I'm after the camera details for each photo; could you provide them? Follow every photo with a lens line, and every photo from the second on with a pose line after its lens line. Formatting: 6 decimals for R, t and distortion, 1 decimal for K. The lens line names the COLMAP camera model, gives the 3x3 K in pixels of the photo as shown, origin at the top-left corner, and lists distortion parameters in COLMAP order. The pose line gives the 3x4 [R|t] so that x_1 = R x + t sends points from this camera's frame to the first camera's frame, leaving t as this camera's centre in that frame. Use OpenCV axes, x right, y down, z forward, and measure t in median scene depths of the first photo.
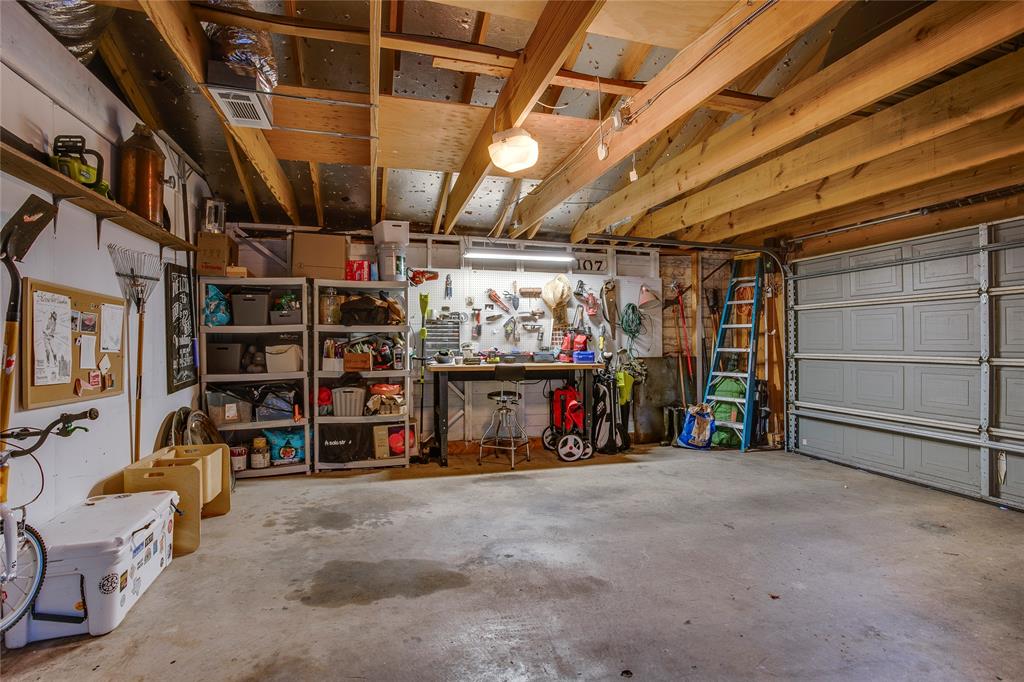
lens RADIAL K [[496.0, 0, 517.0], [0, 496.0, 340.7], [0, 0, 1]] dist [-0.065701, 0.033863]
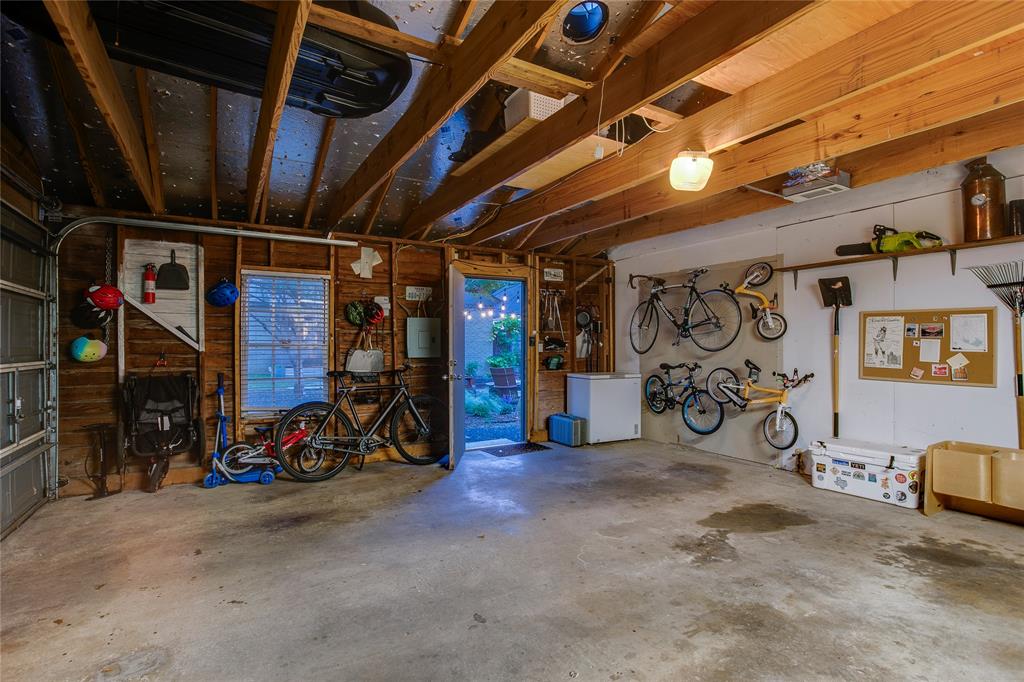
lens RADIAL K [[500.4, 0, 510.6], [0, 500.4, 354.2], [0, 0, 1]] dist [-0.065371, 0.035441]
pose [[-0.970421, 0.010202, -0.241202, 0.569063], [0.007016, 0.999877, 0.014062, 0.003489], [0.241316, 0.011954, -0.970373, 1.713785]]
